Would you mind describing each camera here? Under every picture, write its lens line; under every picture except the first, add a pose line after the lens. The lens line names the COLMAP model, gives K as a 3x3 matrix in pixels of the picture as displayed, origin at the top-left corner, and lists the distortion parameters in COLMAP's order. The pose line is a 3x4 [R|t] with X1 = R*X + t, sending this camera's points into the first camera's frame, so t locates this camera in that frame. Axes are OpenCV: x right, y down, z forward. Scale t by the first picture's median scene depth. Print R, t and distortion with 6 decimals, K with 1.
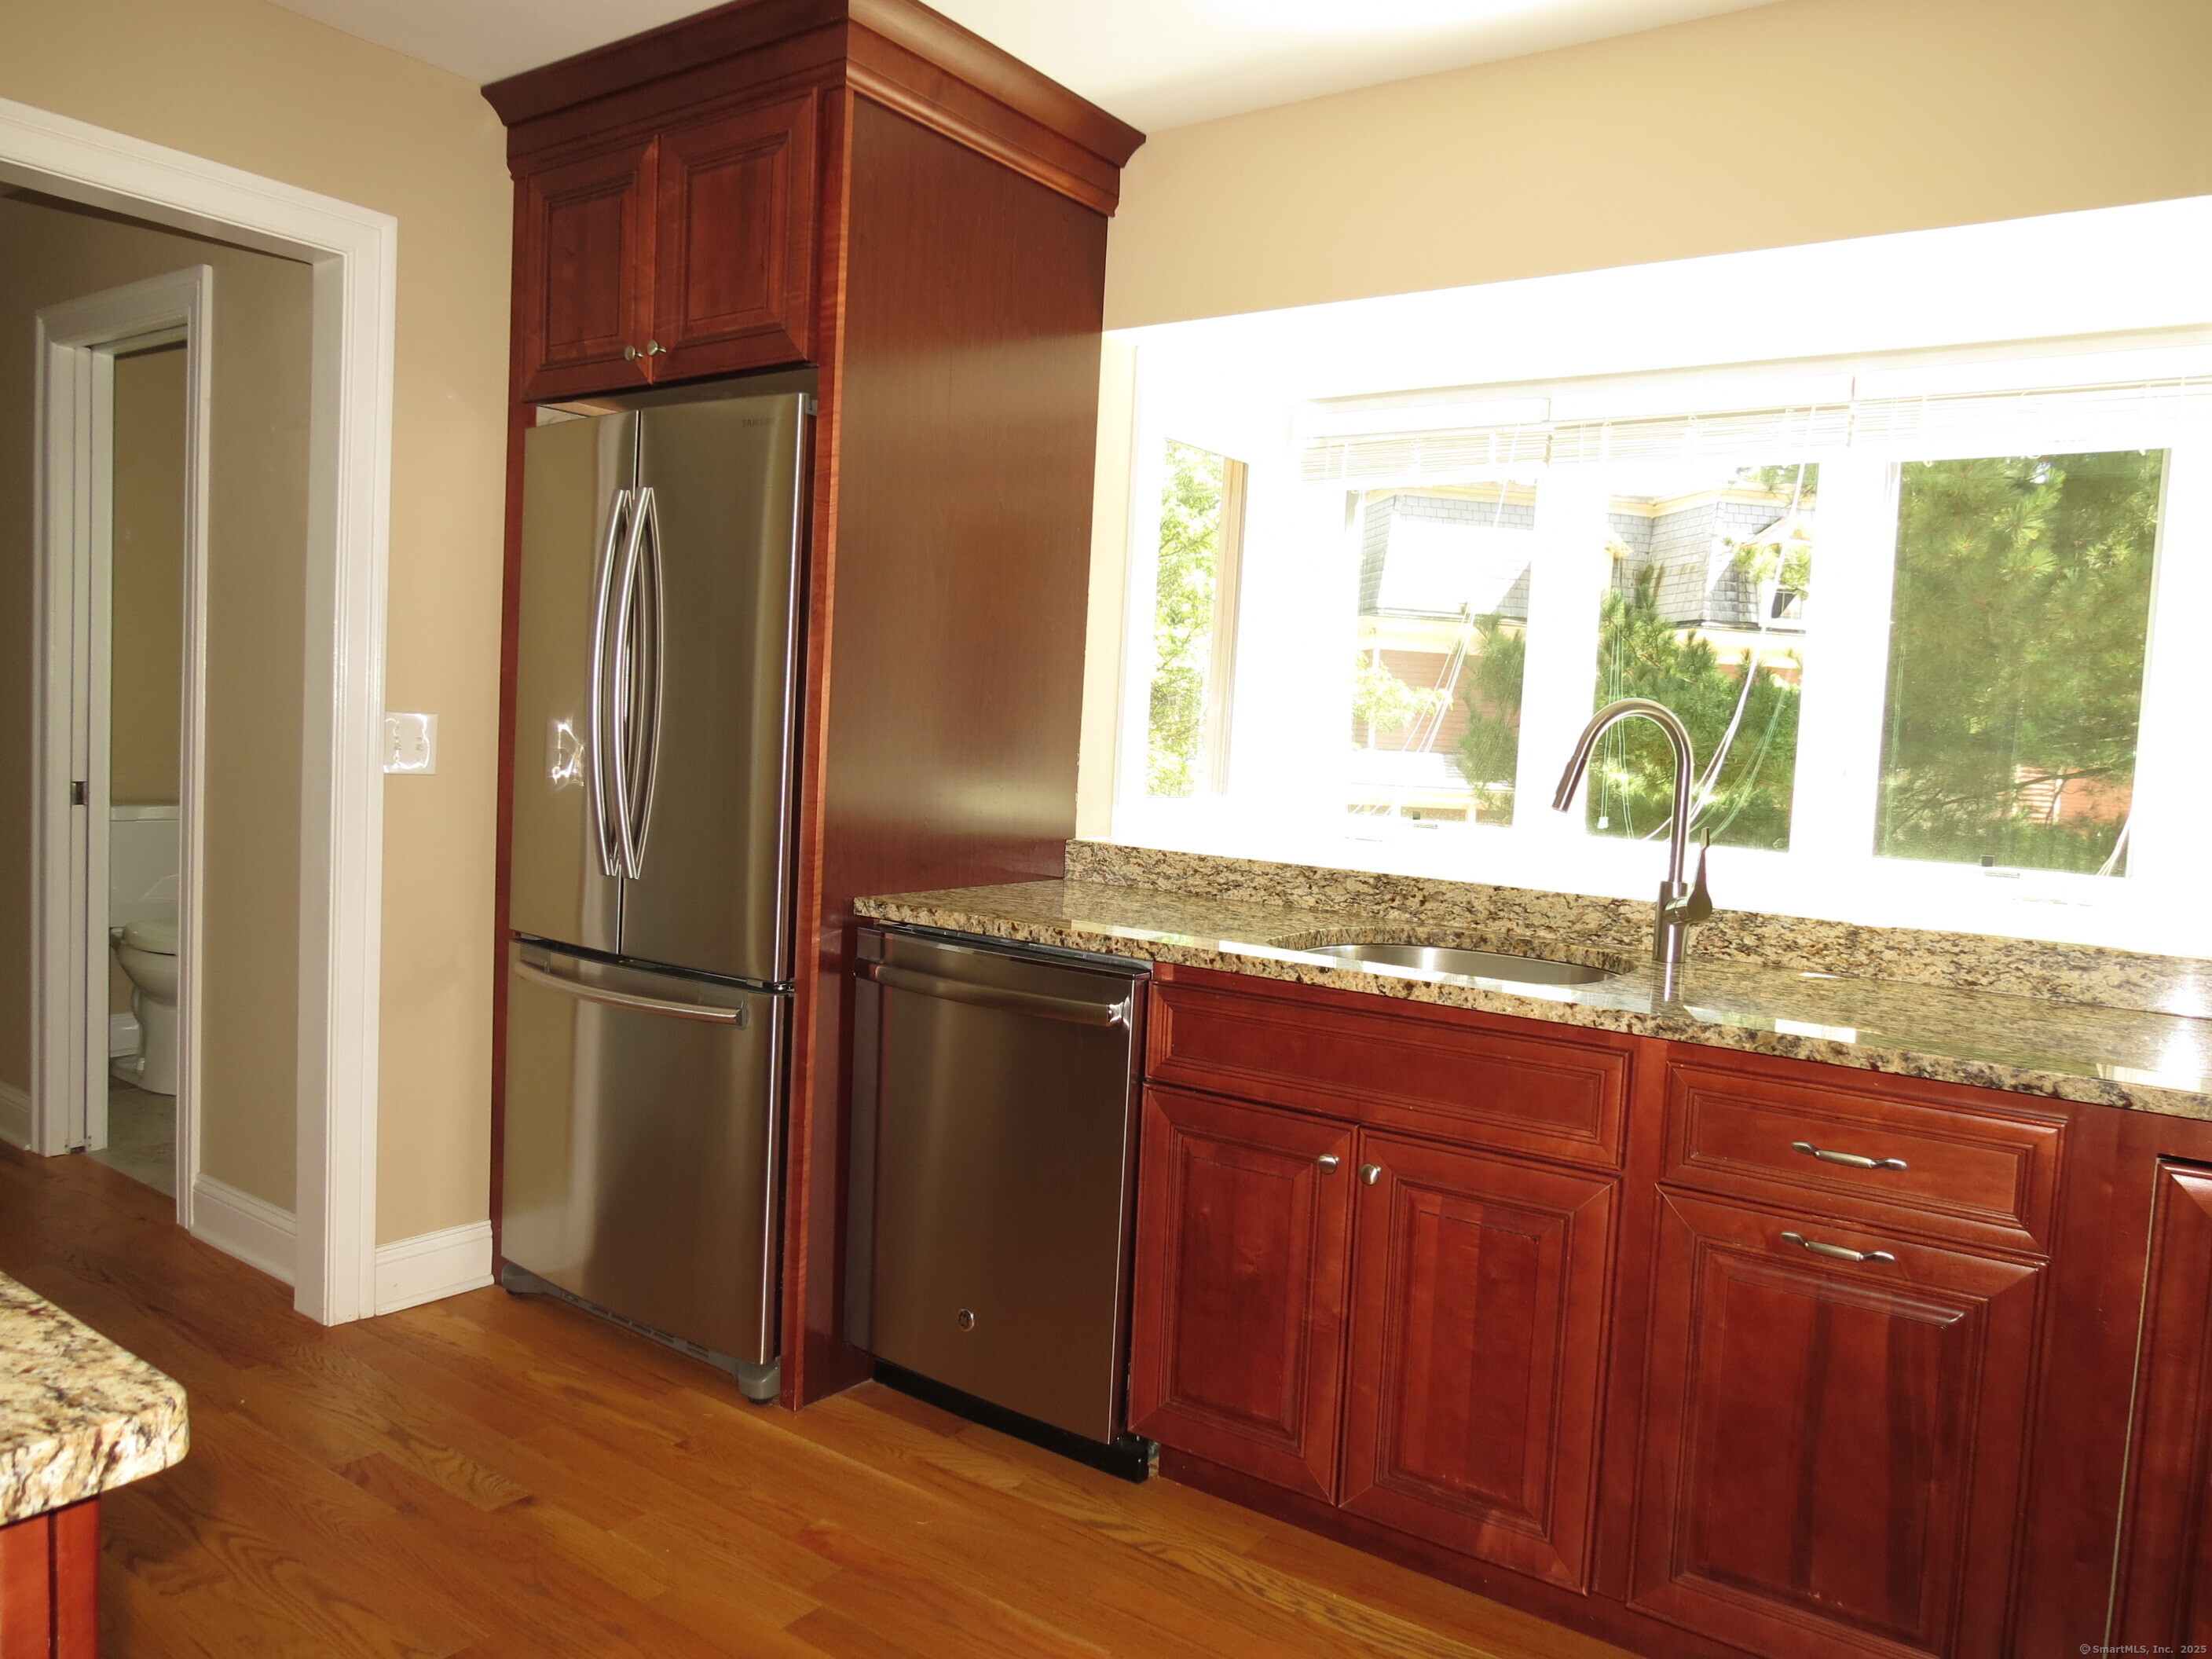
lens RADIAL K [[1568.1, 0, 1102.3], [0, 1568.1, 832.4], [0, 0, 1]] dist [-0.021954, 0.000051]
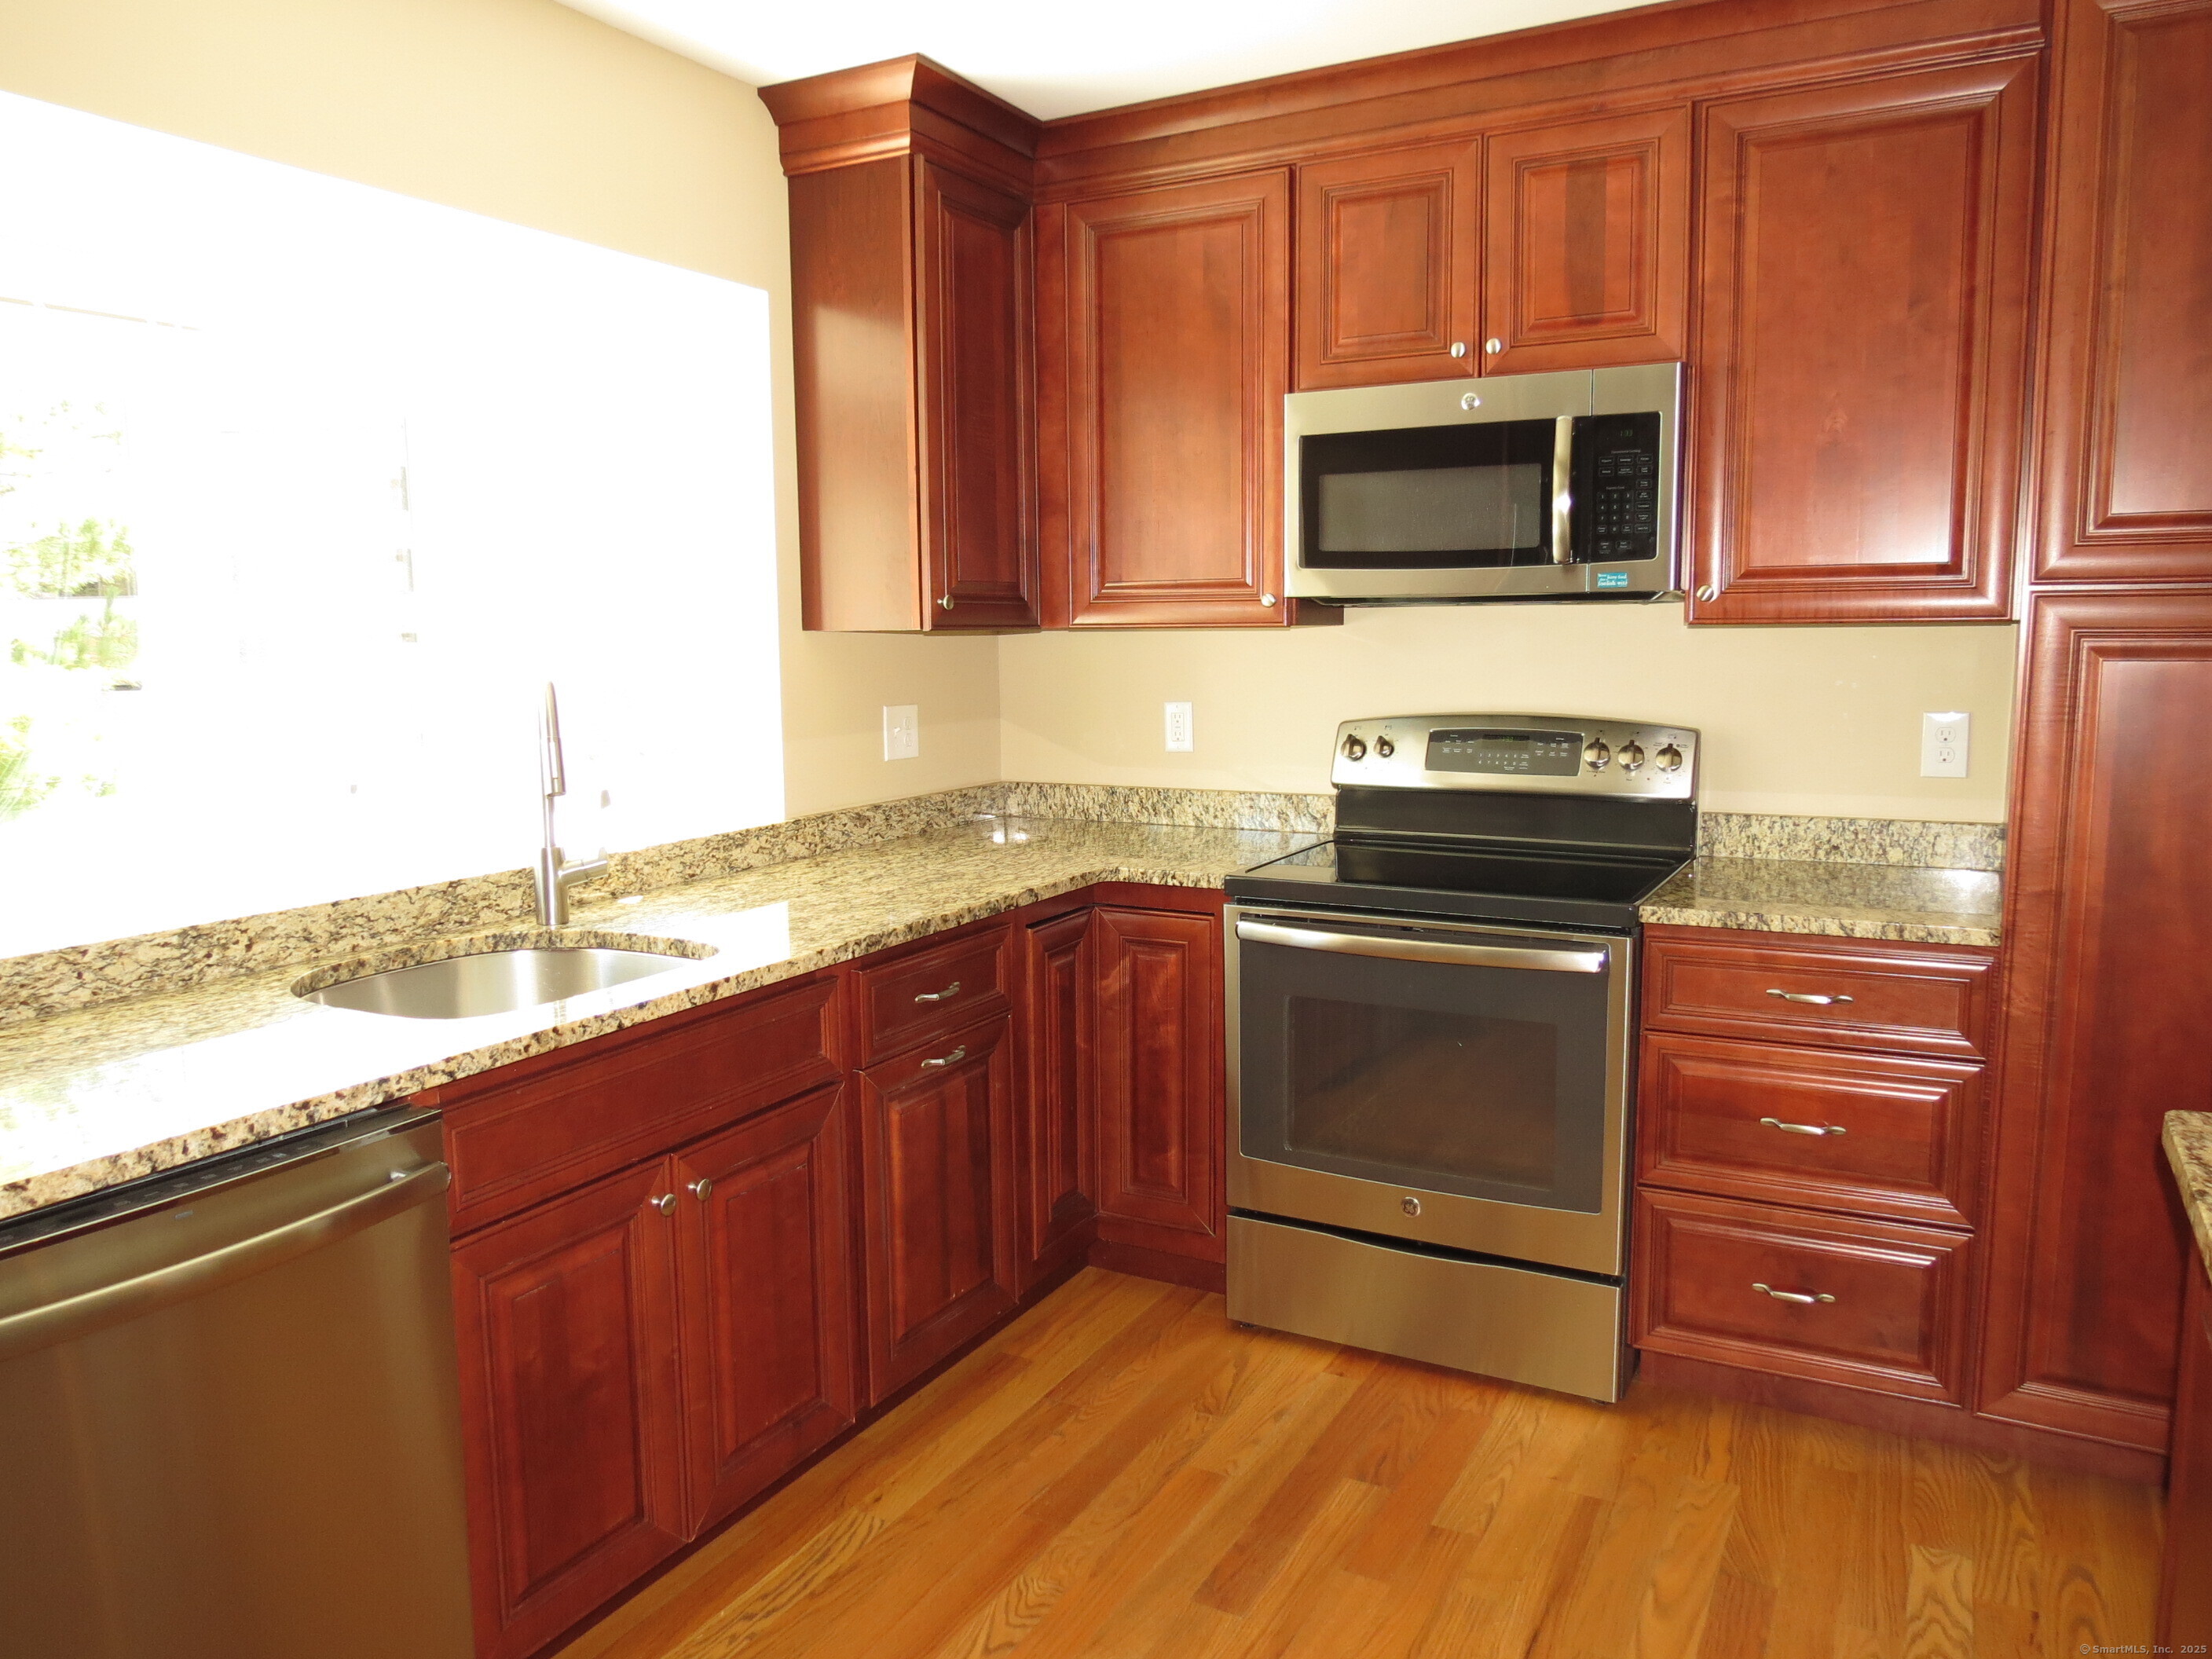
lens RADIAL K [[1568.1, 0, 1102.3], [0, 1568.1, 832.4], [0, 0, 1]] dist [-0.021954, 0.000051]
pose [[-0.121905, -0.178176, 0.976418, -0.633862], [0.072587, 0.979521, 0.187805, -0.134269], [-0.989884, 0.093770, -0.106475, 0.694208]]
